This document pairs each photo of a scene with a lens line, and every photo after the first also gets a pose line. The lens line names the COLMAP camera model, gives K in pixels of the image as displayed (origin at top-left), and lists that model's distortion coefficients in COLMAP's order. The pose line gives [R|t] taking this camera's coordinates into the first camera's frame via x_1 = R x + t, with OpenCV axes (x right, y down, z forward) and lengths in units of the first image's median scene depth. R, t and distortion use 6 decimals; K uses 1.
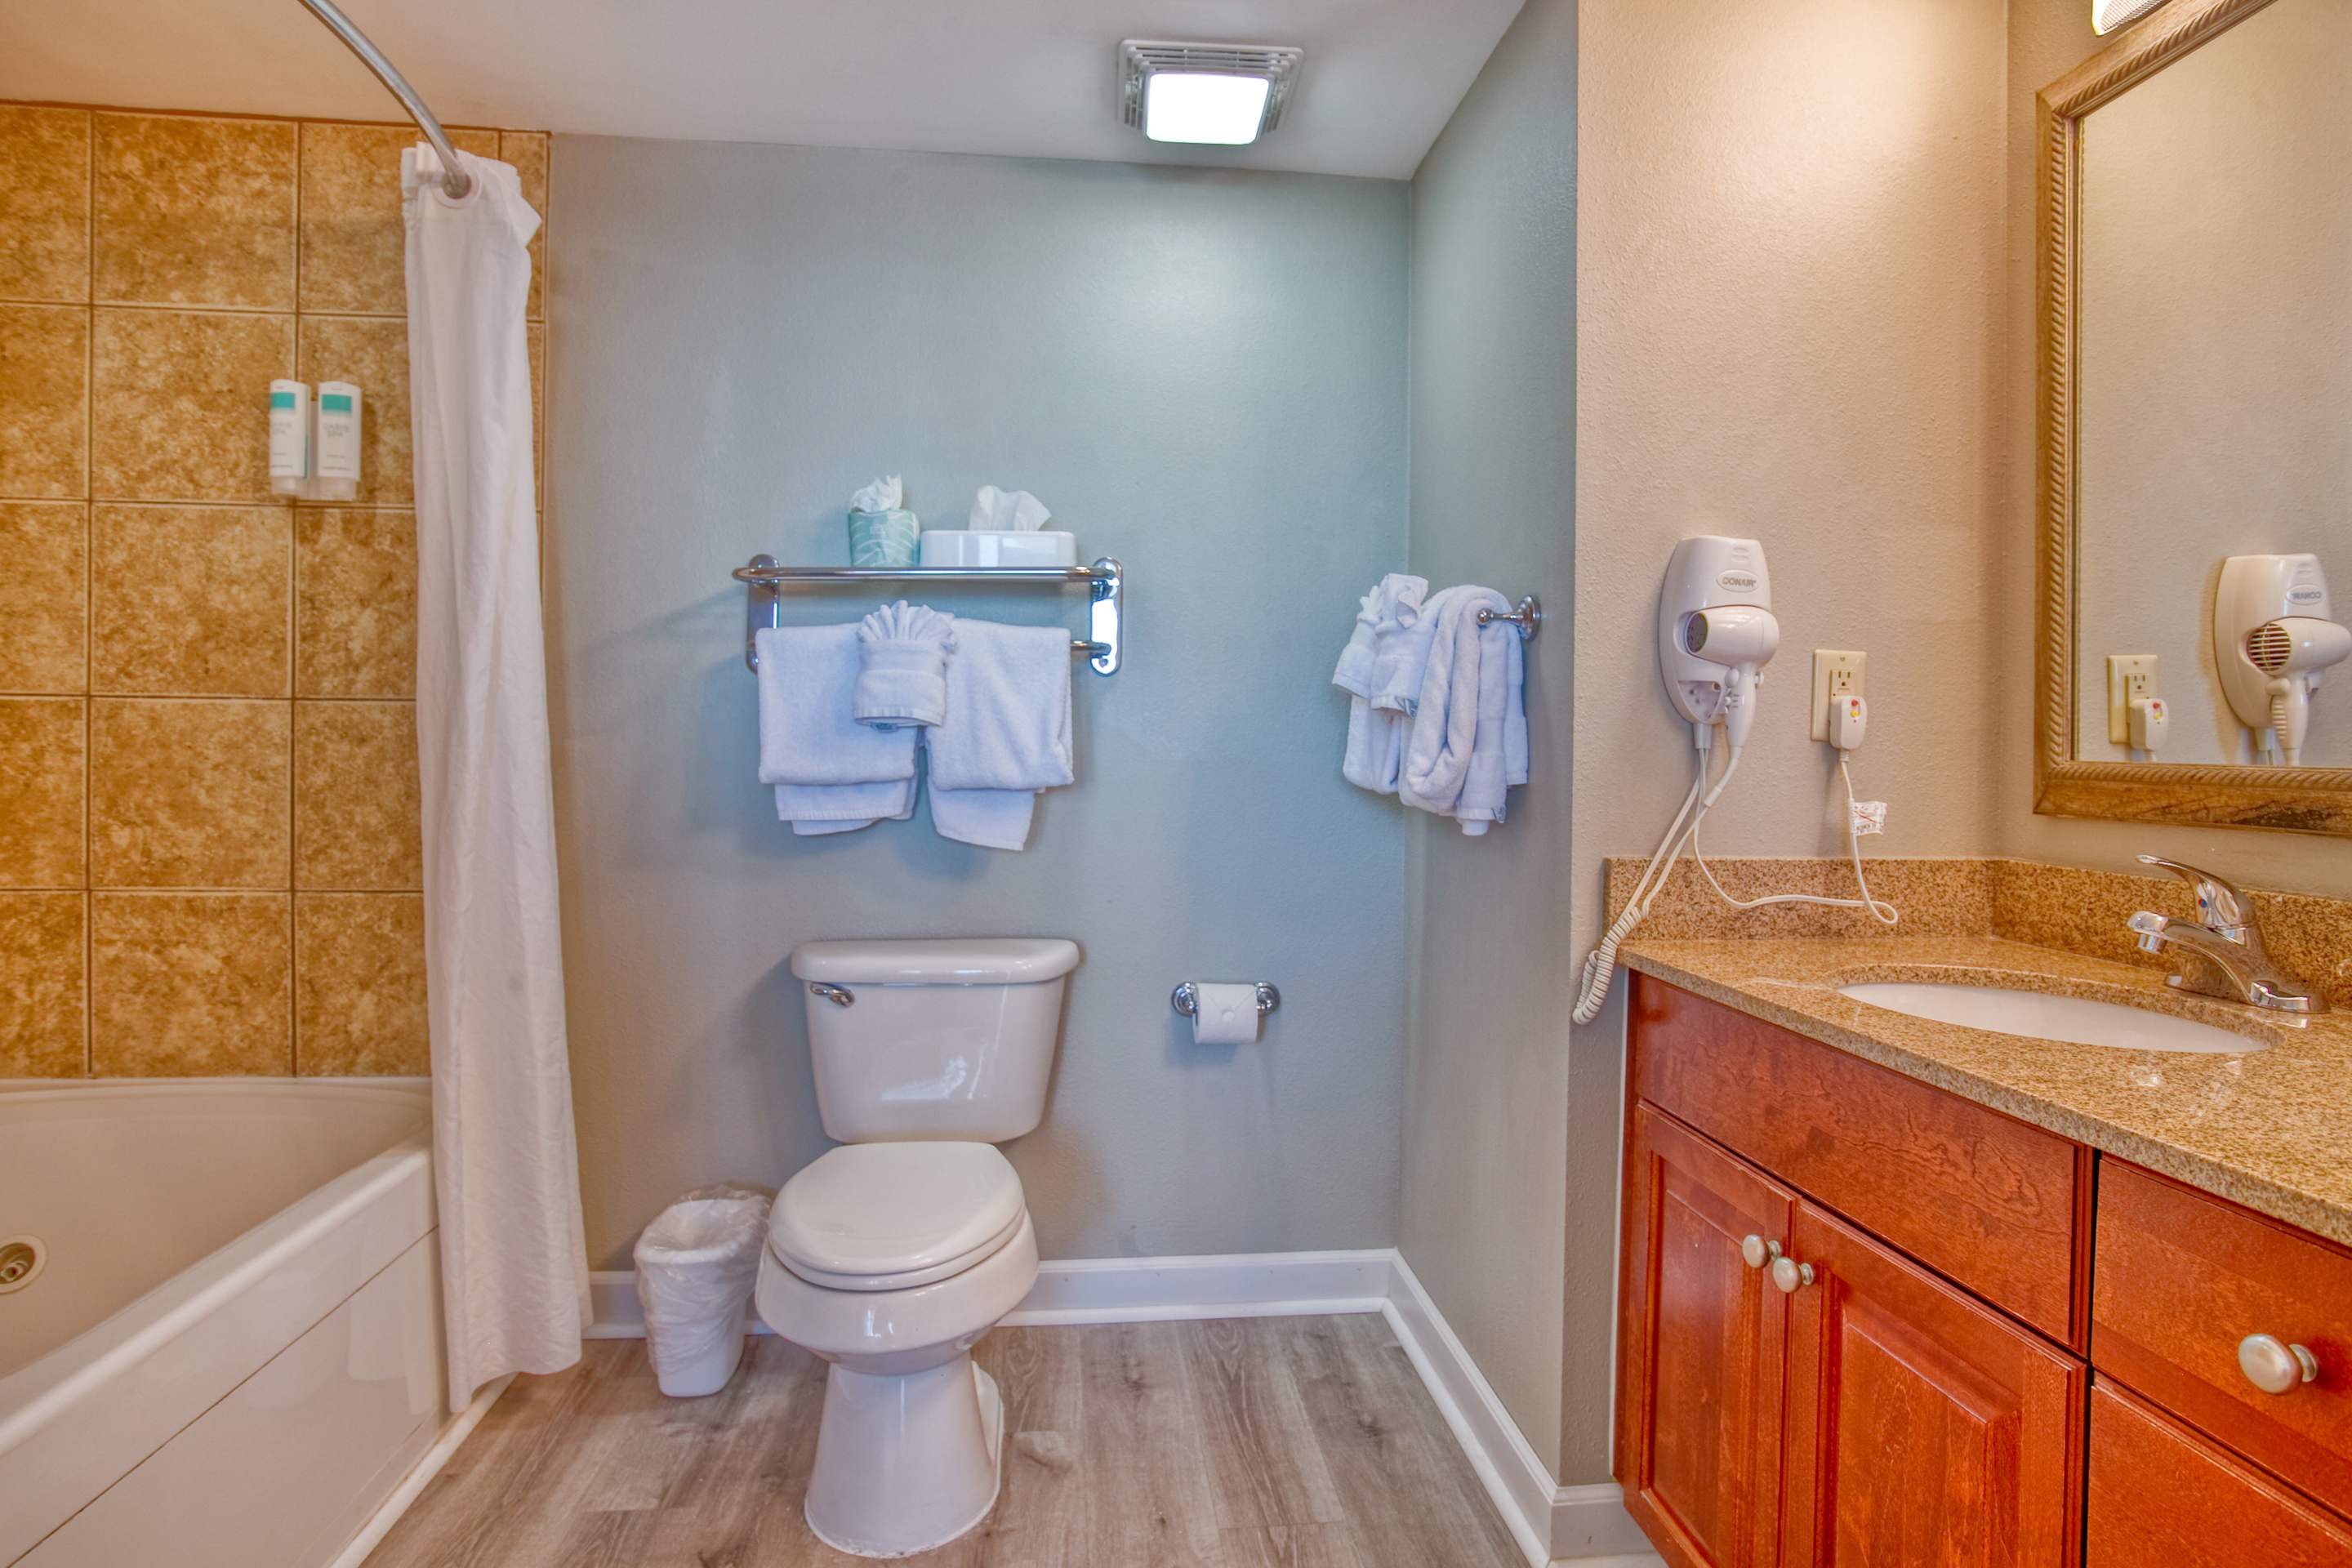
lens RADIAL K [[1285.3, 0, 1187.6], [0, 1285.3, 754.9], [0, 0, 1]] dist [-0.056699, 0.029291]
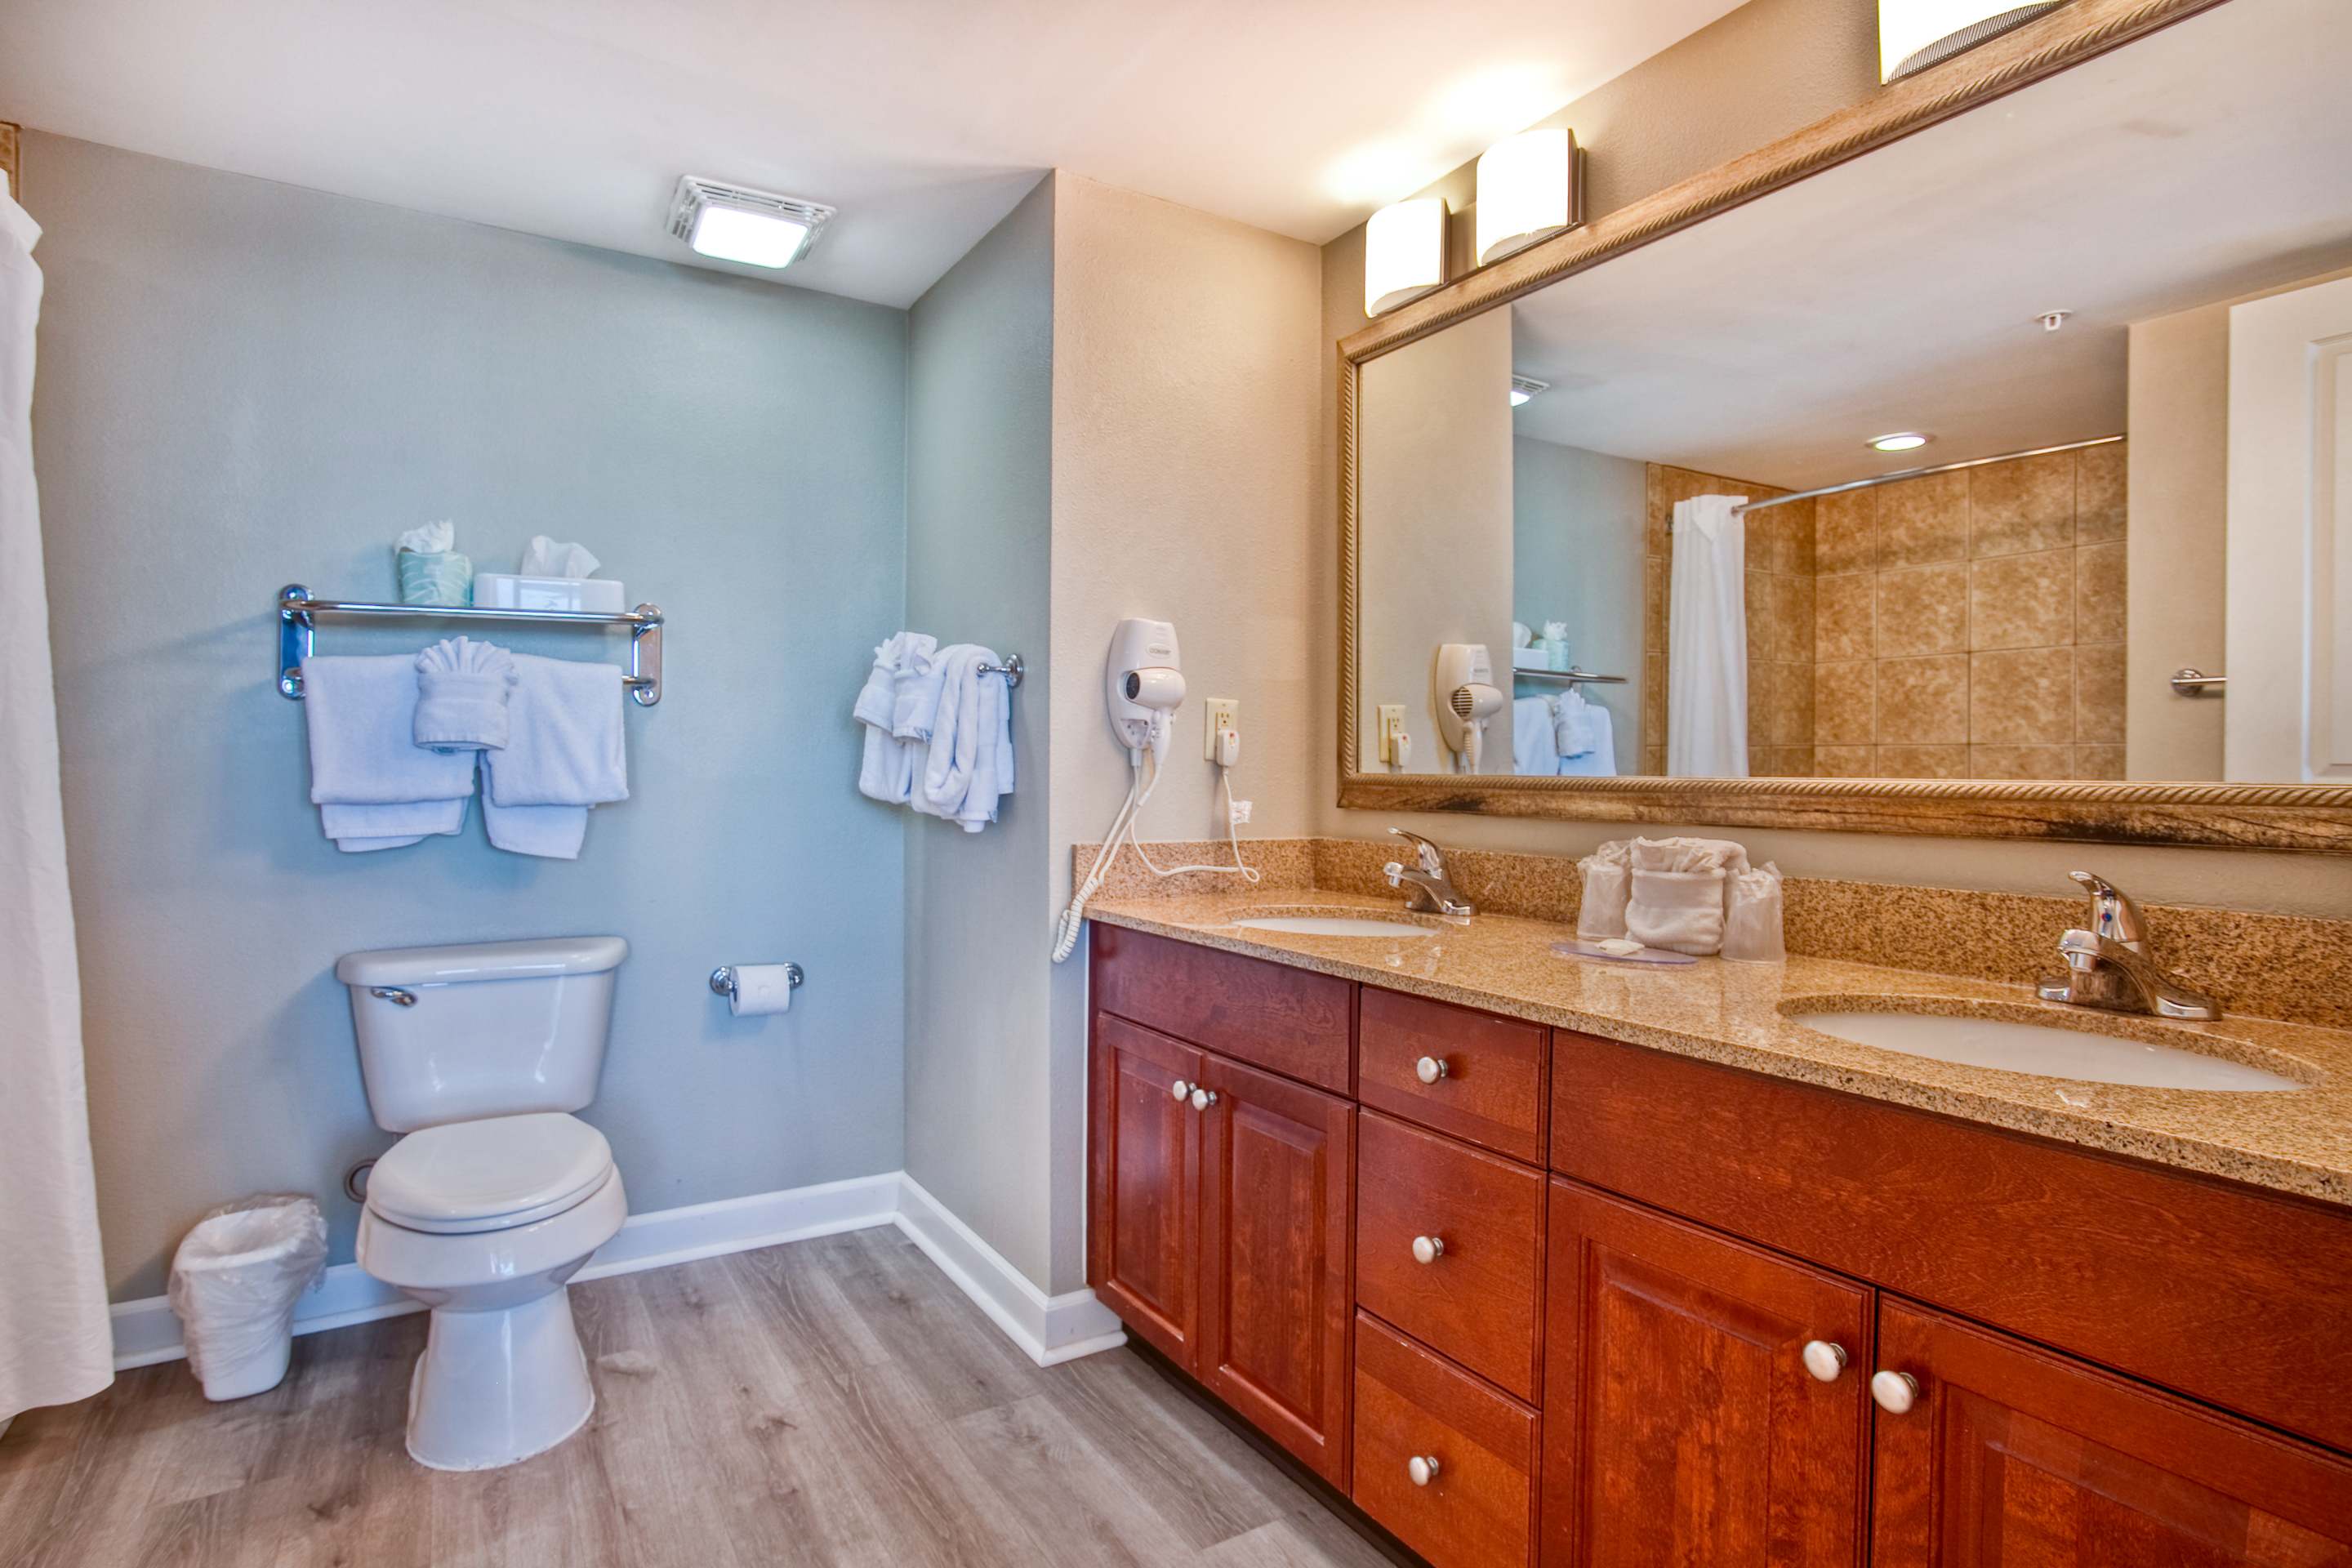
lens RADIAL K [[1201.8, 0, 1165.6], [0, 1201.8, 771.7], [0, 0, 1]] dist [-0.045667, 0.025177]
pose [[0.905873, -0.005964, 0.423508, -0.133311], [0.007471, 0.999970, -0.001897, 0.003902], [-0.423484, 0.004883, 0.905891, -0.229831]]
